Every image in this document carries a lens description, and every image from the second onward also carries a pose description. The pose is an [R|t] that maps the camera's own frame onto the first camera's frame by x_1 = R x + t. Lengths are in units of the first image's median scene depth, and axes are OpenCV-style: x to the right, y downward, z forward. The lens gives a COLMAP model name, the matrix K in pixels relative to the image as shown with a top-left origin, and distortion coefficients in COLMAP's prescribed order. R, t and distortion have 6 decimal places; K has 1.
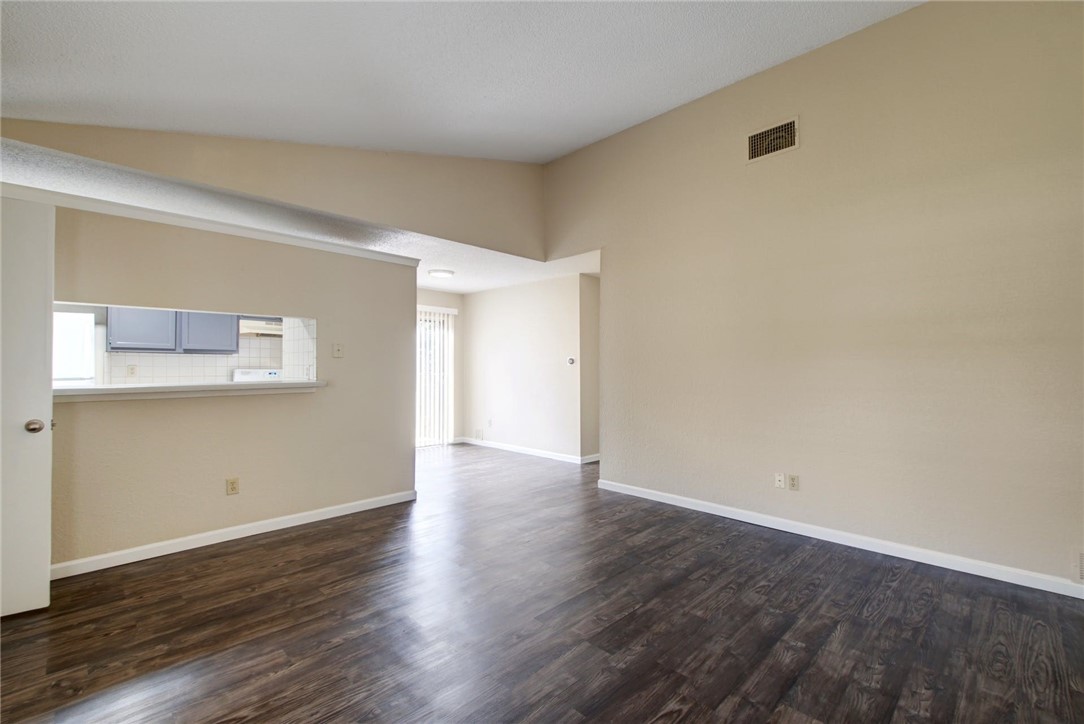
lens RADIAL K [[475.3, 0, 563.4], [0, 475.3, 362.4], [0, 0, 1]] dist [0.022829, -0.012323]
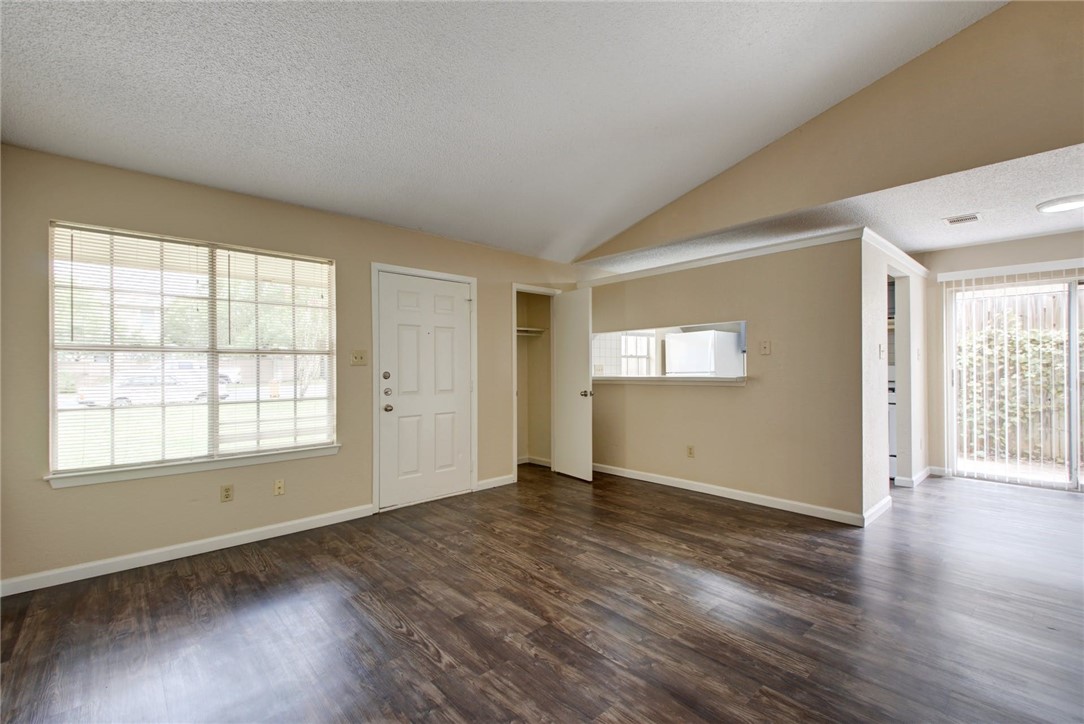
lens RADIAL K [[475.3, 0, 544.2], [0, 475.3, 364.6], [0, 0, 1]] dist [0.022829, -0.012323]
pose [[-0.070328, -0.003310, -0.997518, 0.926164], [0.015384, 0.999872, -0.004402, 0.012497], [0.997405, -0.015655, -0.070269, 0.901772]]
